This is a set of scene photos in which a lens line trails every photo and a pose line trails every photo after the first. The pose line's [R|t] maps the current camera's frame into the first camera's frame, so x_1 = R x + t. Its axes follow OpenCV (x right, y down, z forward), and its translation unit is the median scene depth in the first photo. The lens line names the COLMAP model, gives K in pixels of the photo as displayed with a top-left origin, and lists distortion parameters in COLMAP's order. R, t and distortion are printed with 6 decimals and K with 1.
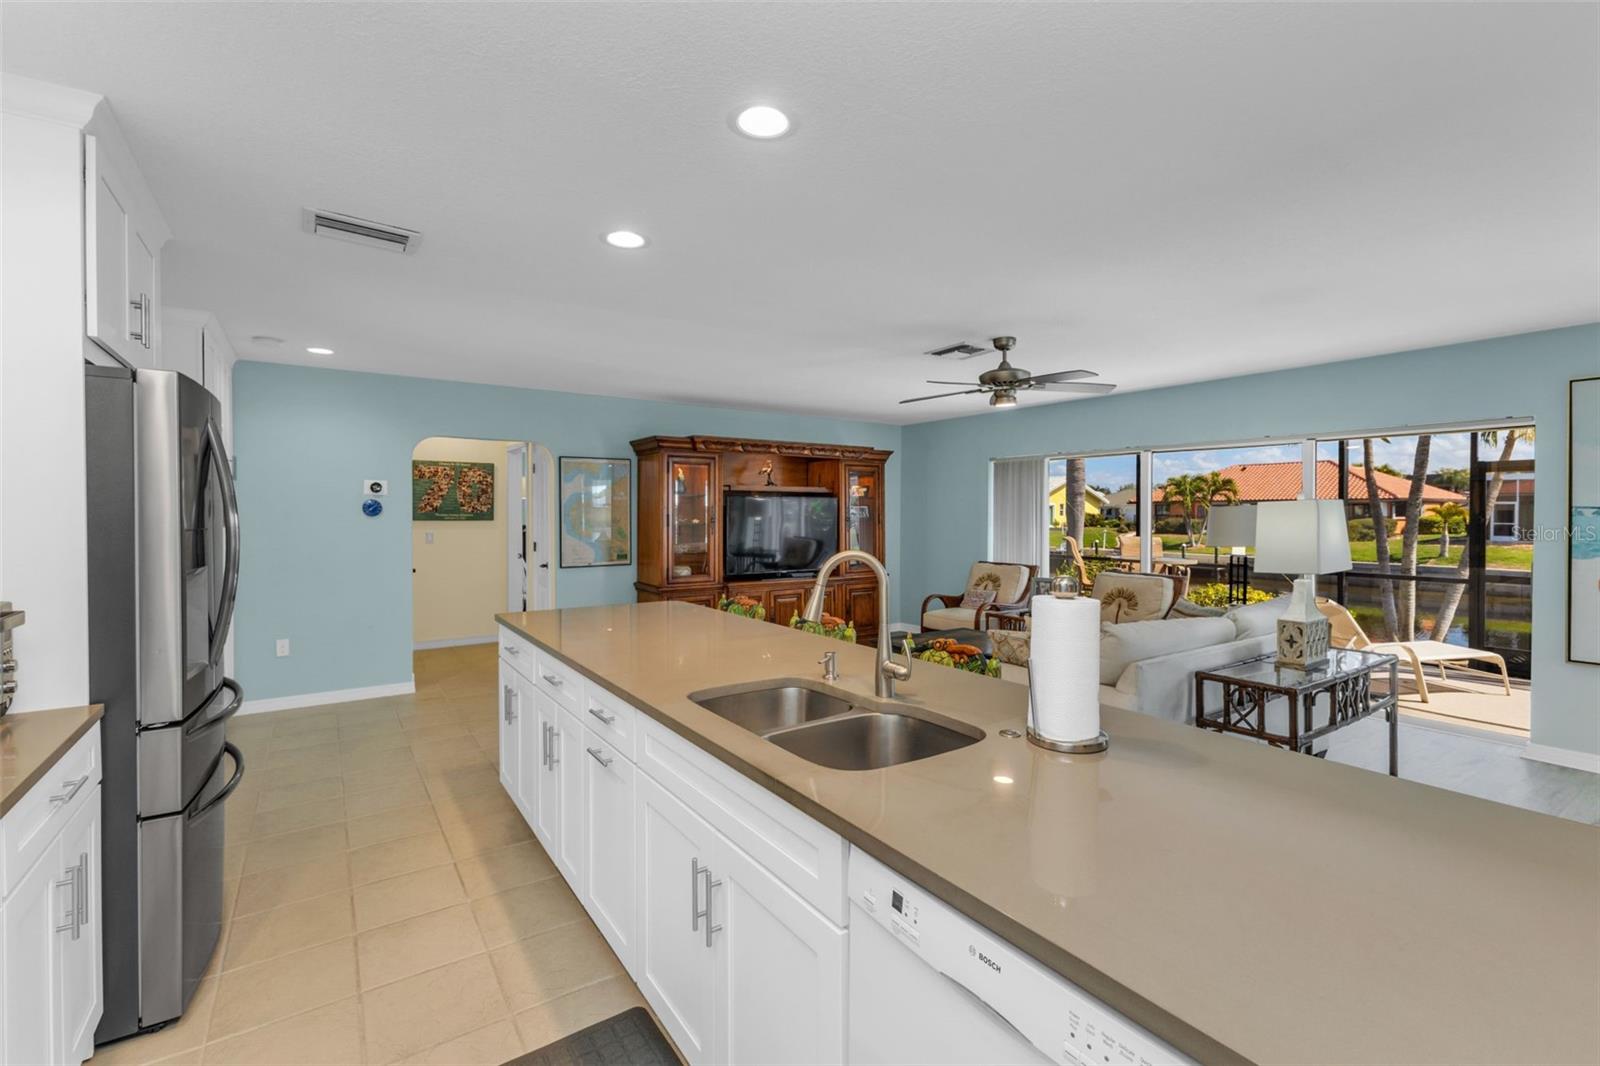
lens RADIAL K [[693.8, 0, 789.4], [0, 693.8, 518.1], [0, 0, 1]] dist [0.013990, -0.003691]
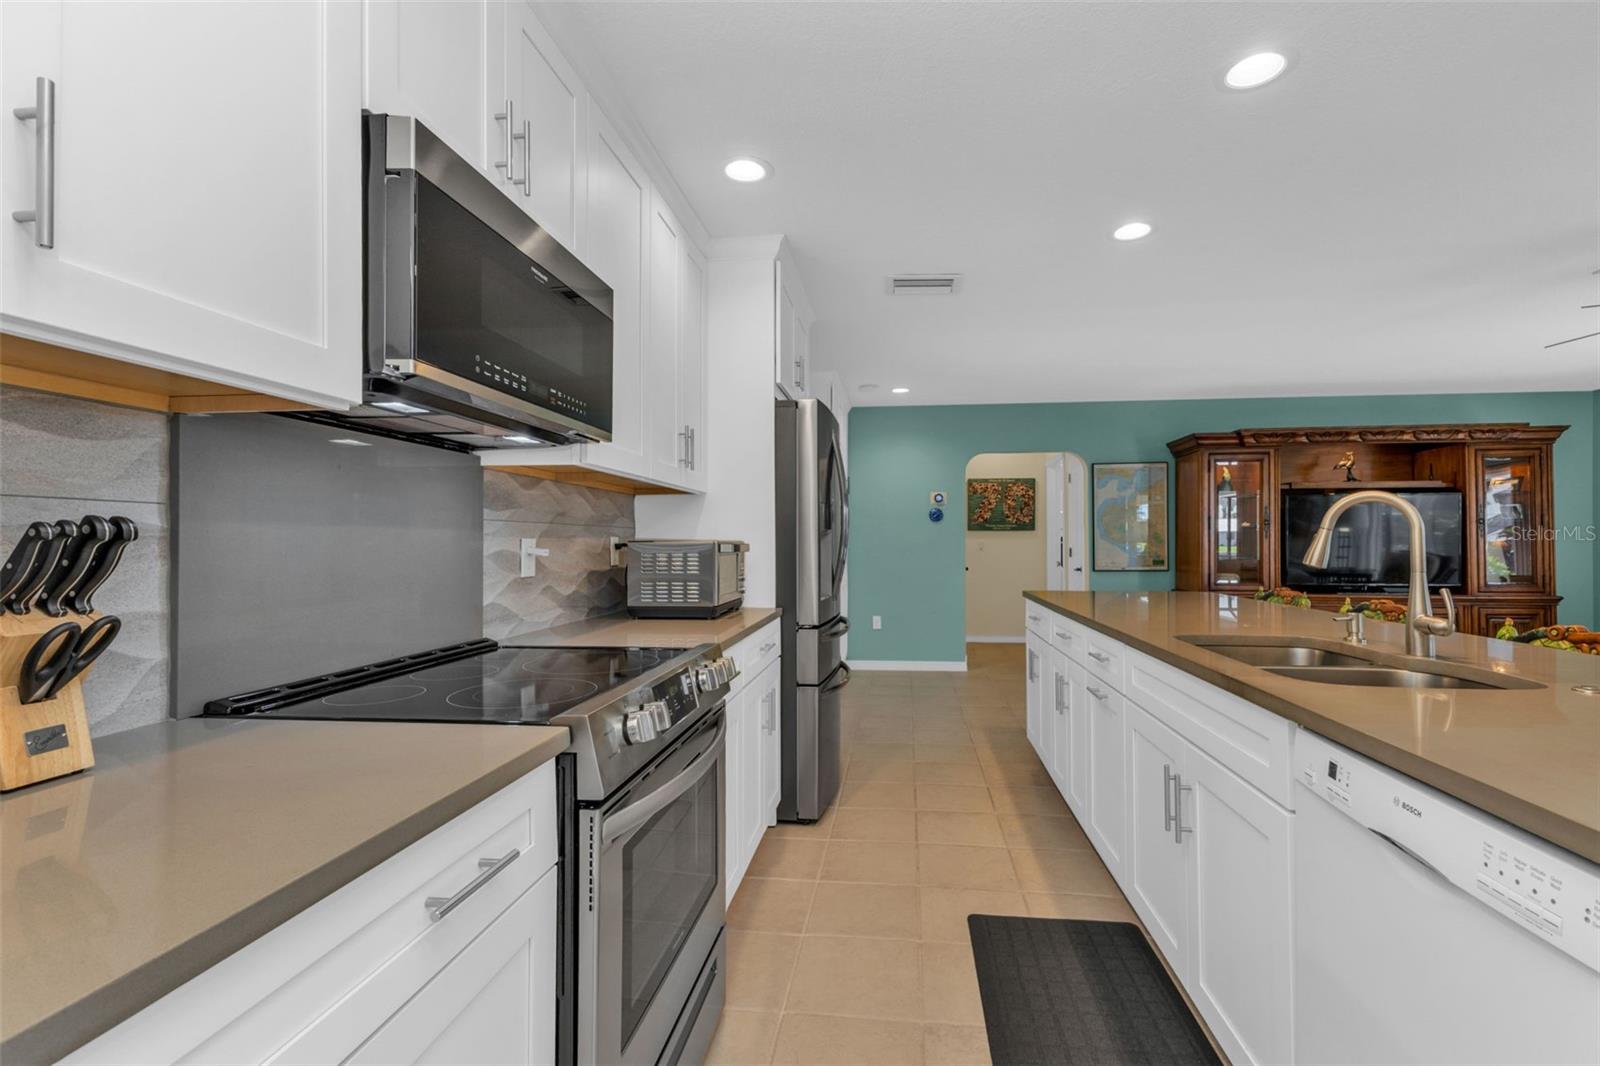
lens RADIAL K [[693.8, 0, 829.3], [0, 693.8, 530.9], [0, 0, 1]] dist [0.013990, -0.003691]
pose [[0.763473, -0.008031, -0.645790, 0.104445], [-0.004661, 0.999828, -0.017944, 0.088013], [0.645823, 0.016710, 0.763304, -0.114953]]
